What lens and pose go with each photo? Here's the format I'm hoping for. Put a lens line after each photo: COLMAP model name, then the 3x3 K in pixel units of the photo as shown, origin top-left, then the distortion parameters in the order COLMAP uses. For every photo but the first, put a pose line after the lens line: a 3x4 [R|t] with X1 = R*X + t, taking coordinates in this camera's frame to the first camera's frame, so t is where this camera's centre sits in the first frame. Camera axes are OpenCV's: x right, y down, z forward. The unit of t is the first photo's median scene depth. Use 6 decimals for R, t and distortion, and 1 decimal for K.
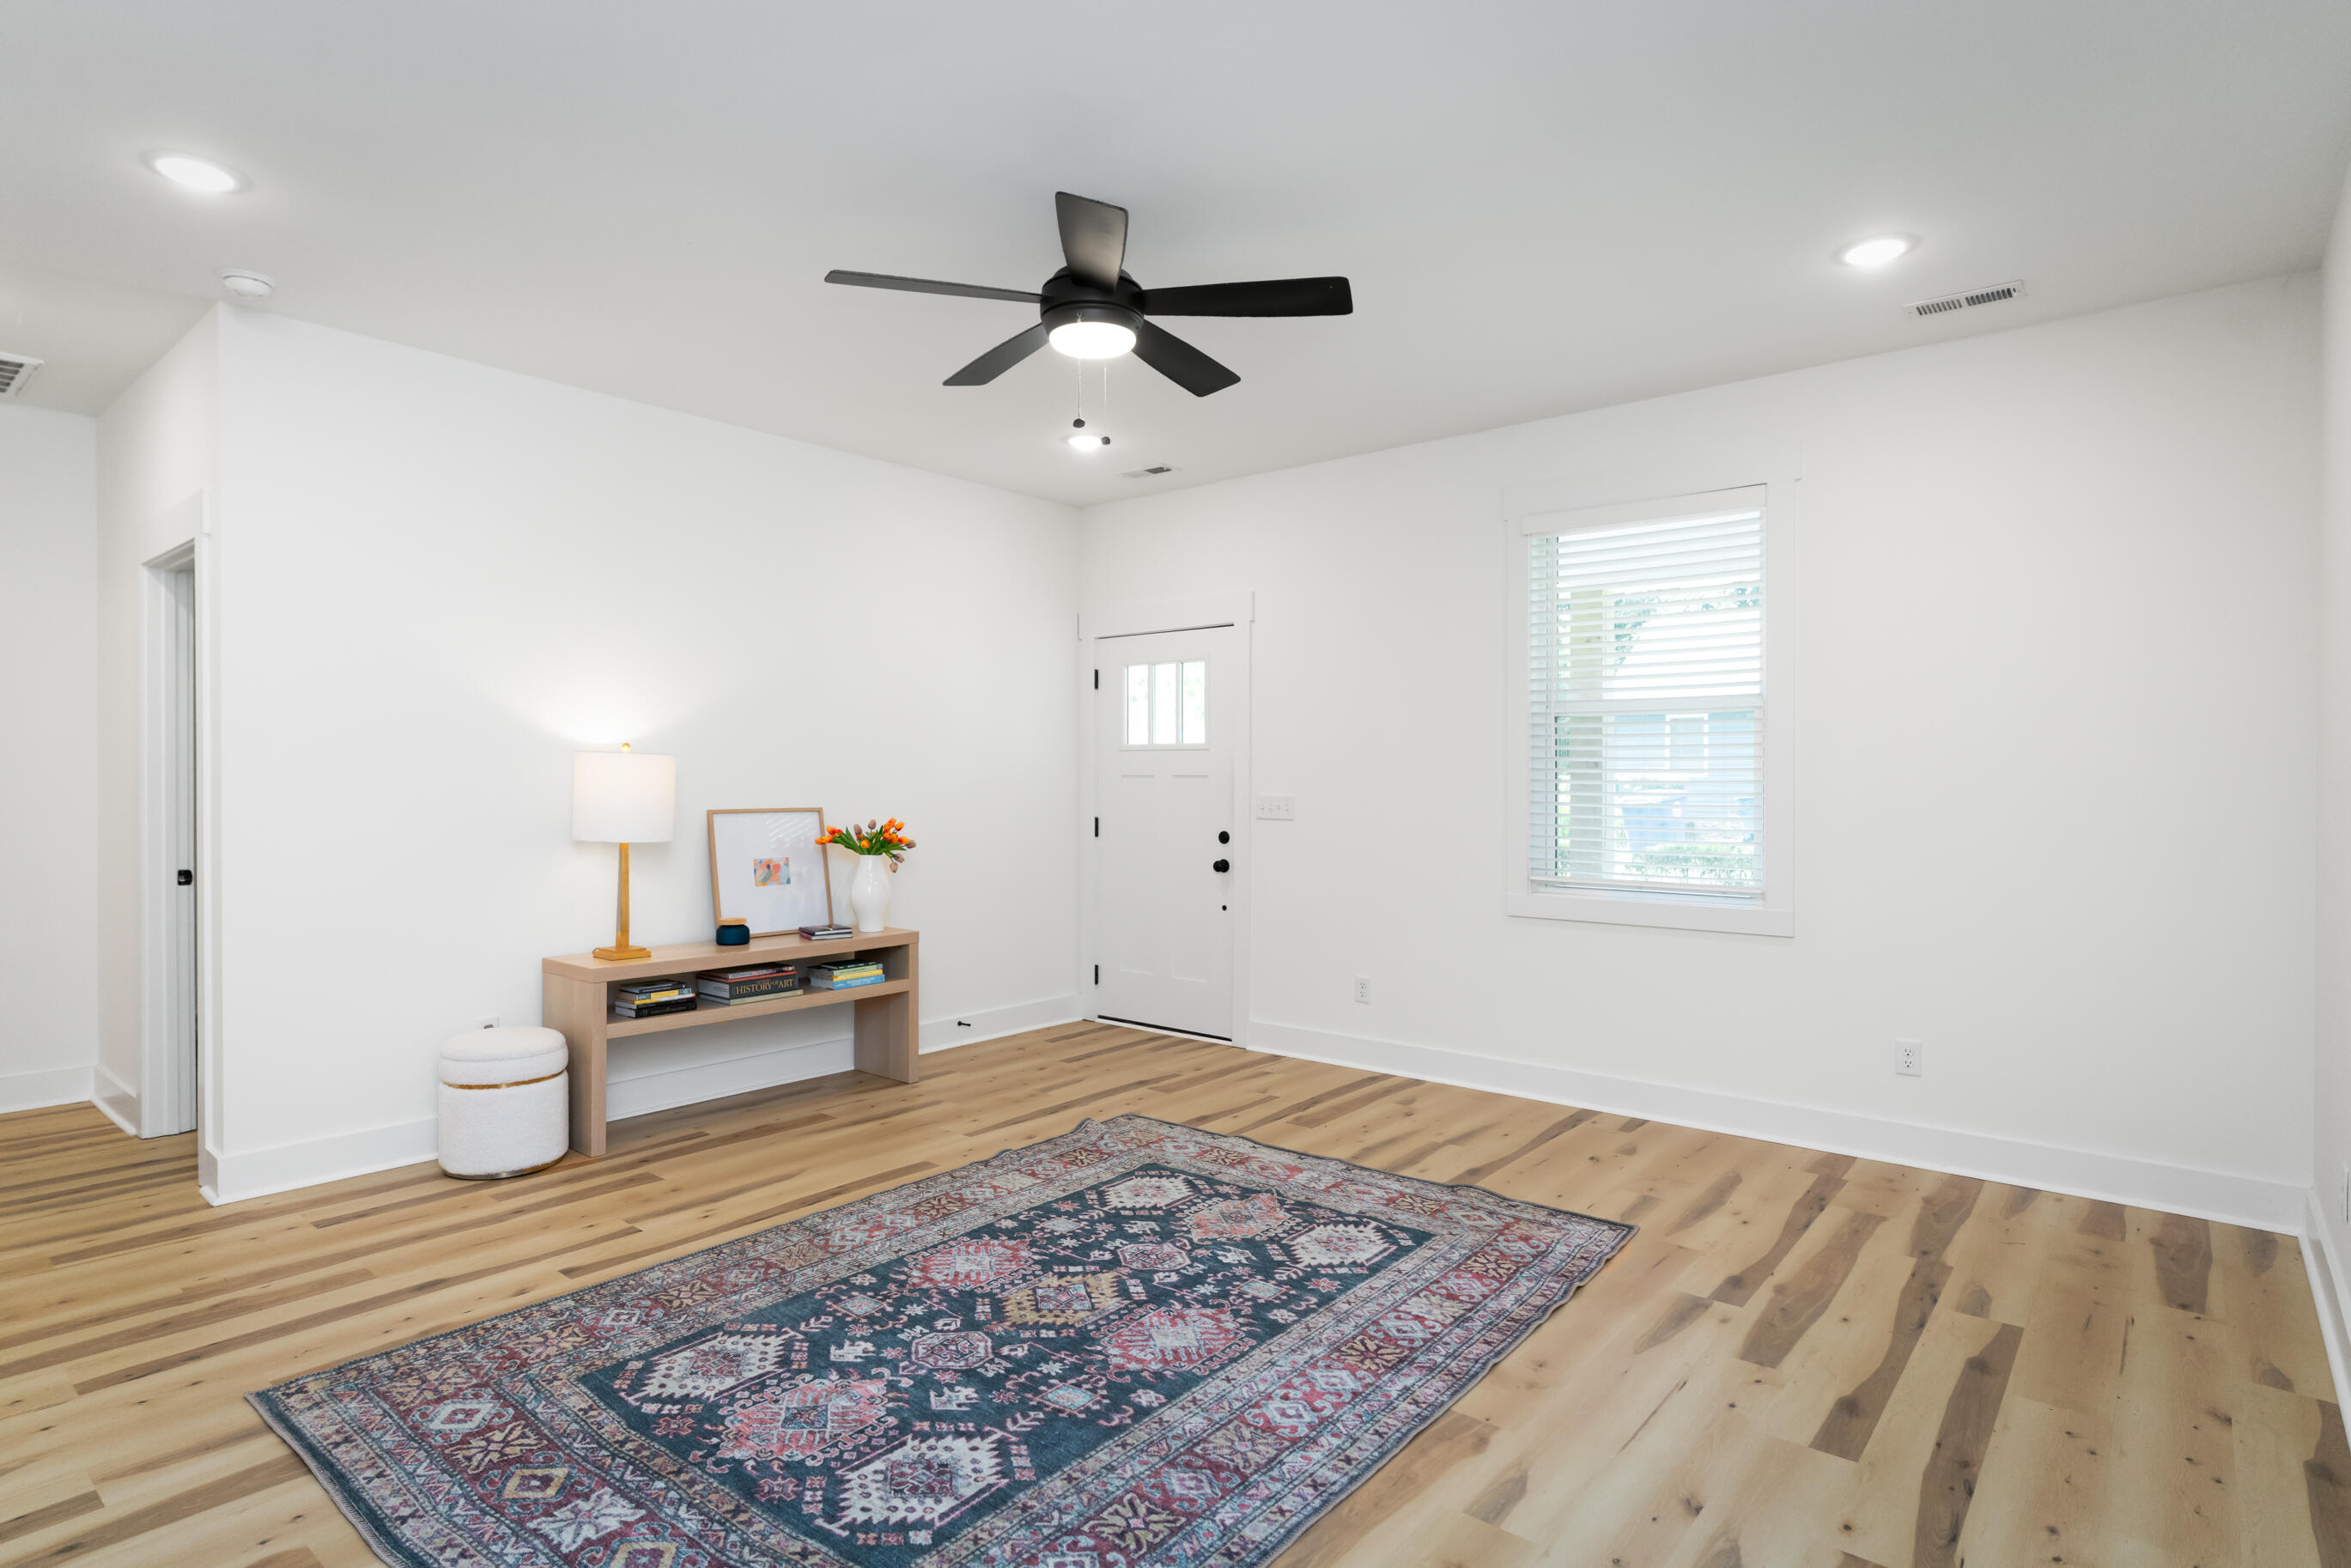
lens RADIAL K [[1223.5, 0, 1161.1], [0, 1223.5, 789.4], [0, 0, 1]] dist [-0.004115, -0.001762]
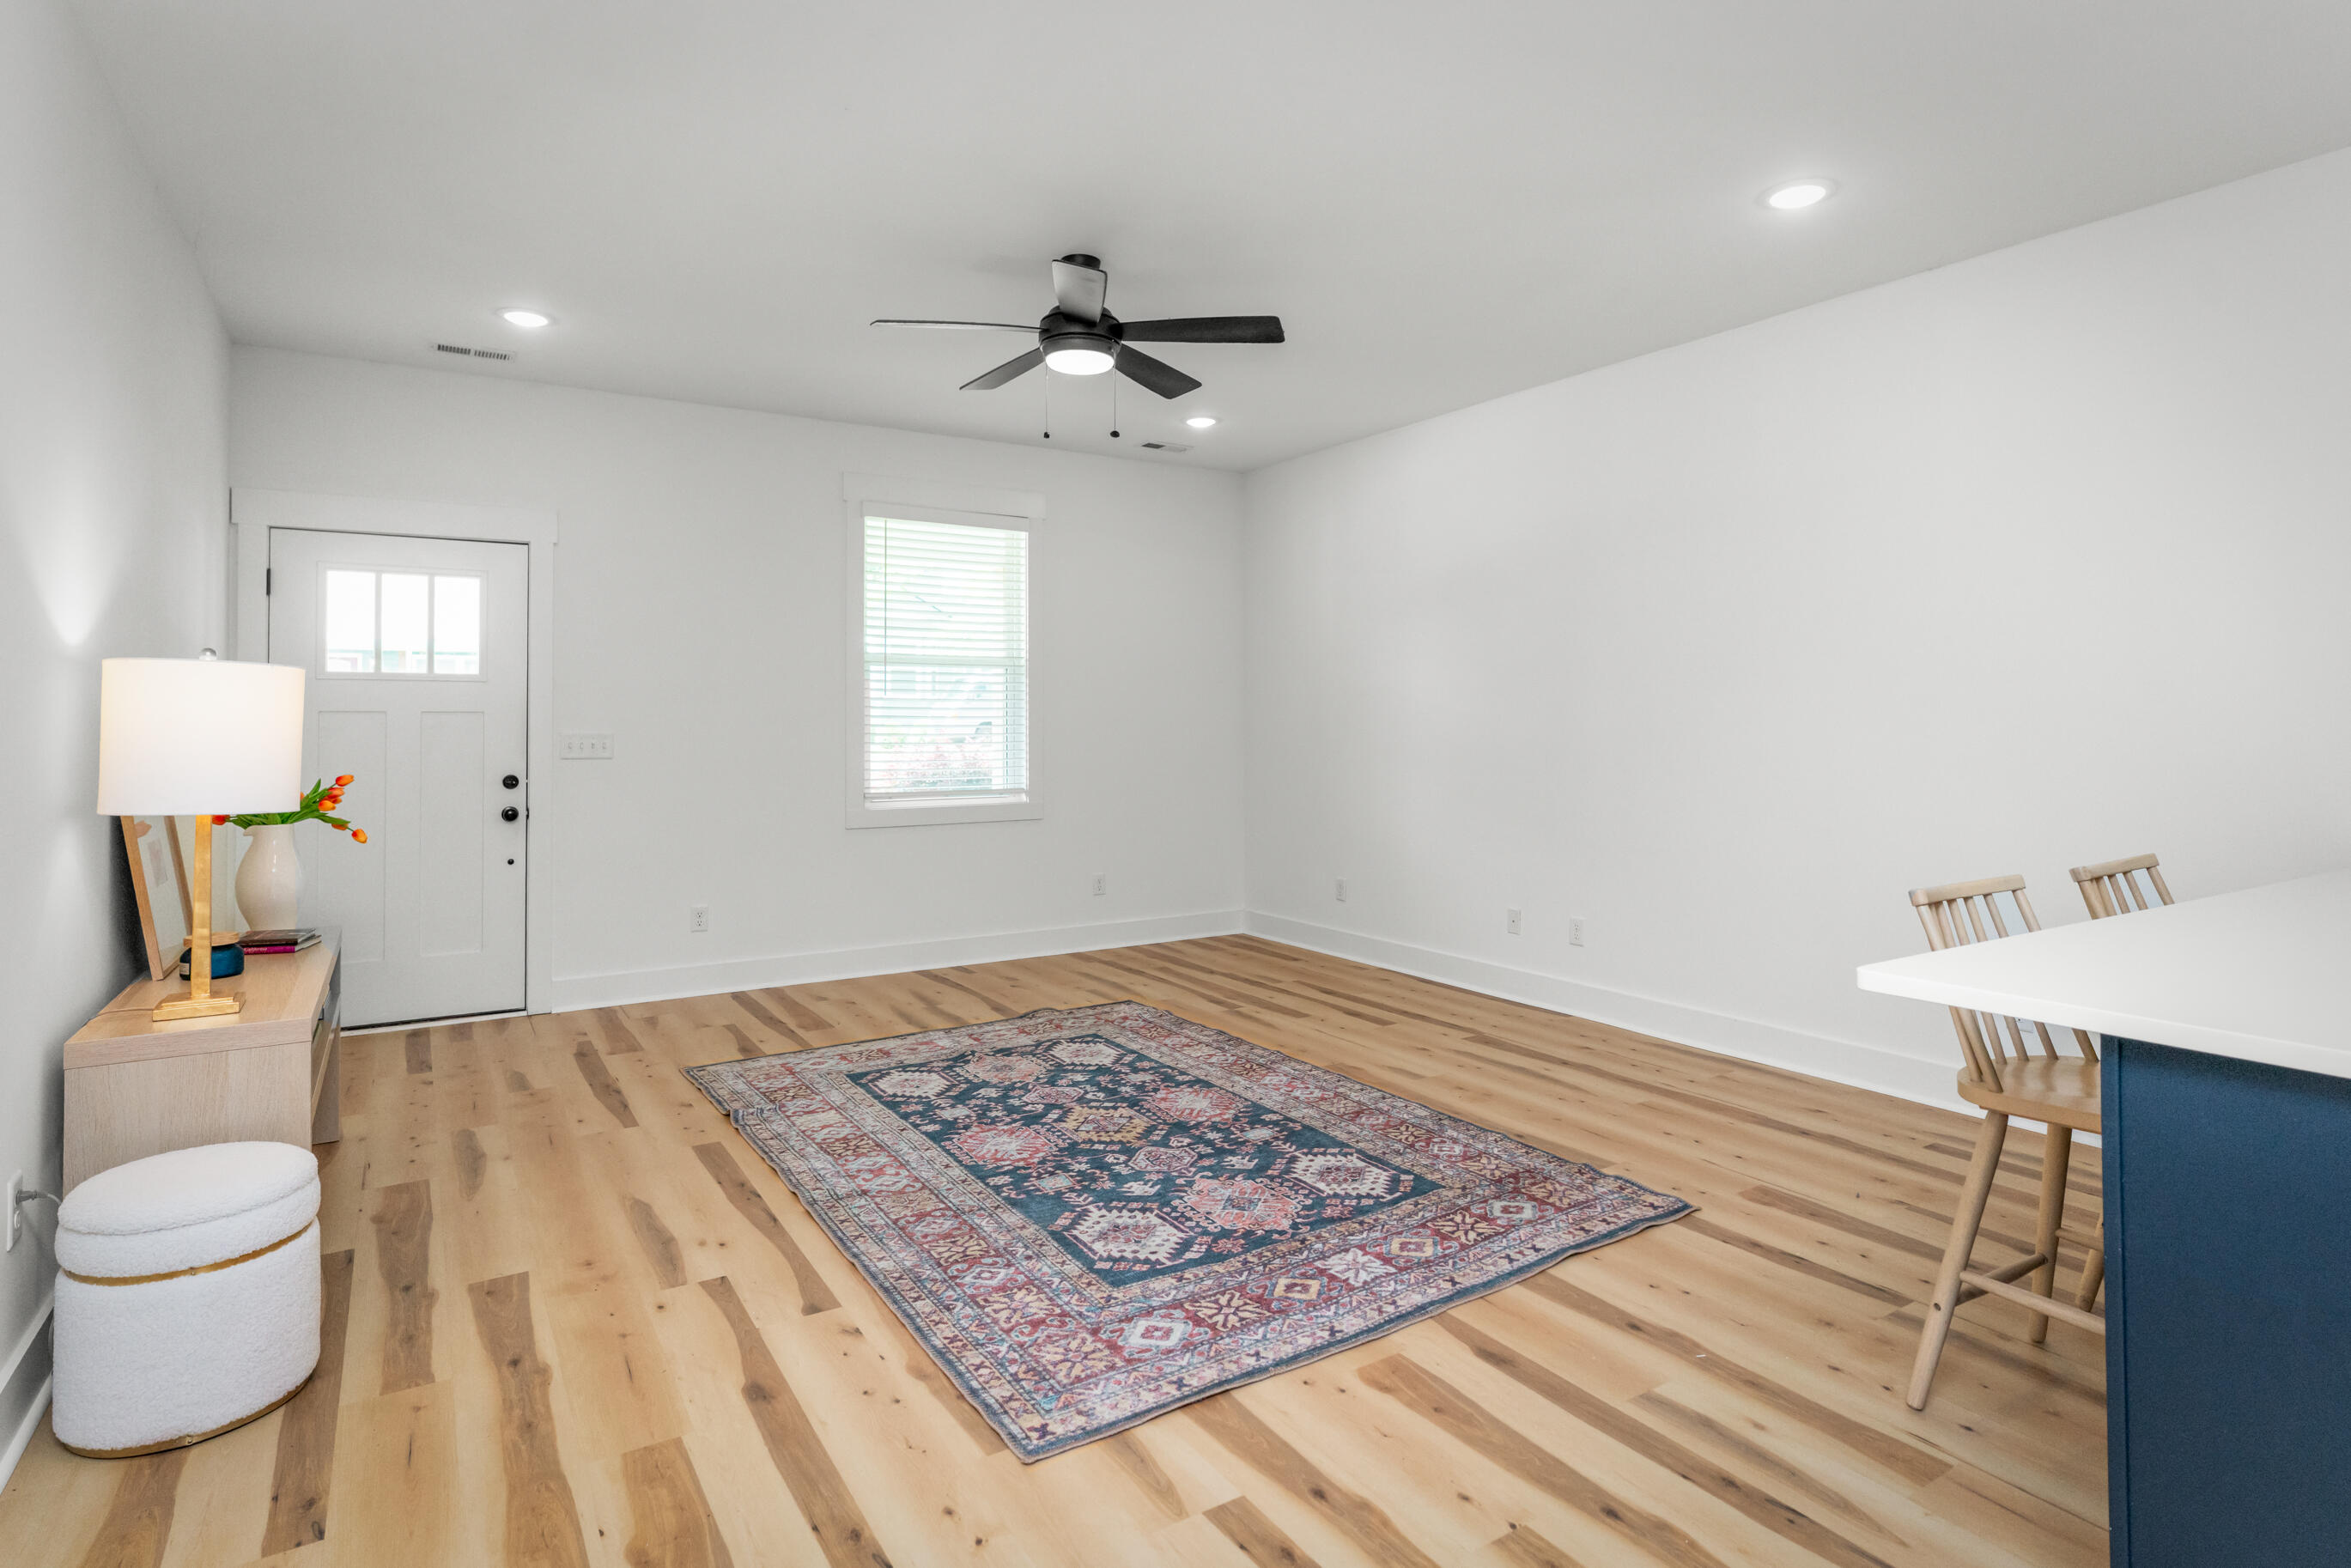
lens RADIAL K [[1223.5, 0, 1164.7], [0, 1223.5, 767.4], [0, 0, 1]] dist [-0.004115, -0.001762]
pose [[0.286876, -0.030280, 0.957489, -1.419138], [0.007054, 0.999540, 0.029496, 0.013866], [-0.957942, -0.001708, 0.286958, 0.653433]]
